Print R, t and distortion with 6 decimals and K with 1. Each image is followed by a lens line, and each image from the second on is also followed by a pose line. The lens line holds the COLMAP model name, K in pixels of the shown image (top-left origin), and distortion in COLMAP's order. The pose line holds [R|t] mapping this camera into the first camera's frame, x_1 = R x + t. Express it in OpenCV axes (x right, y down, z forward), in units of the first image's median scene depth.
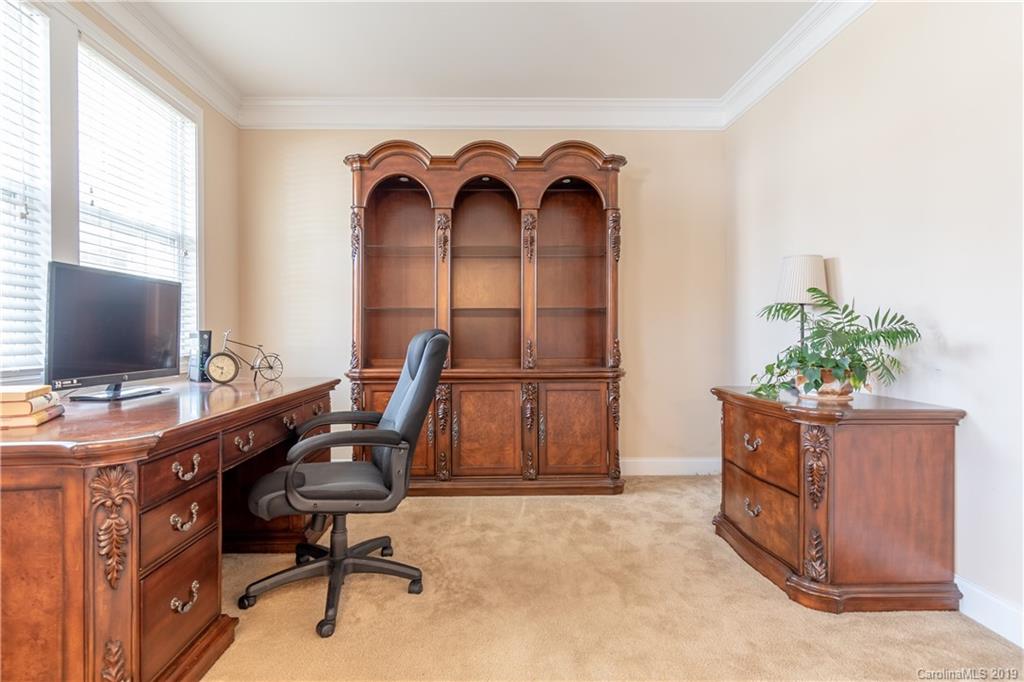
lens RADIAL K [[525.1, 0, 493.1], [0, 525.1, 331.8], [0, 0, 1]] dist [0.006587, -0.001355]
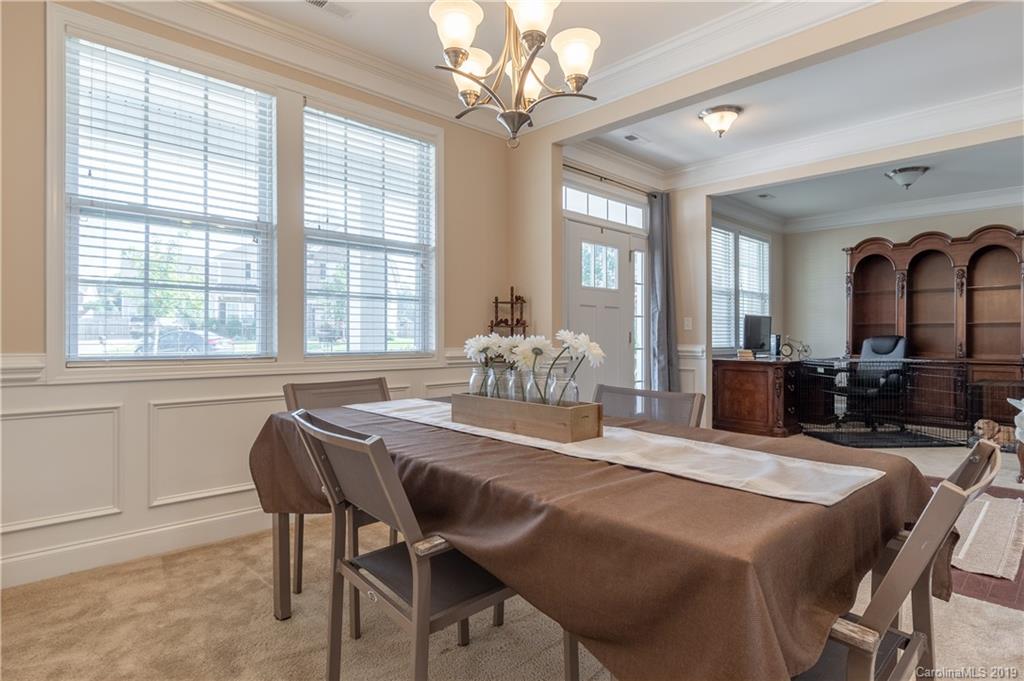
lens RADIAL K [[576.3, 0, 501.8], [0, 576.3, 329.9], [0, 0, 1]] dist [-0.002513, -0.000041]
pose [[0.686796, 0.000648, -0.726850, 0.418203], [-0.006928, 0.999960, -0.005655, -0.001581], [0.726818, 0.008919, 0.686773, -1.440229]]
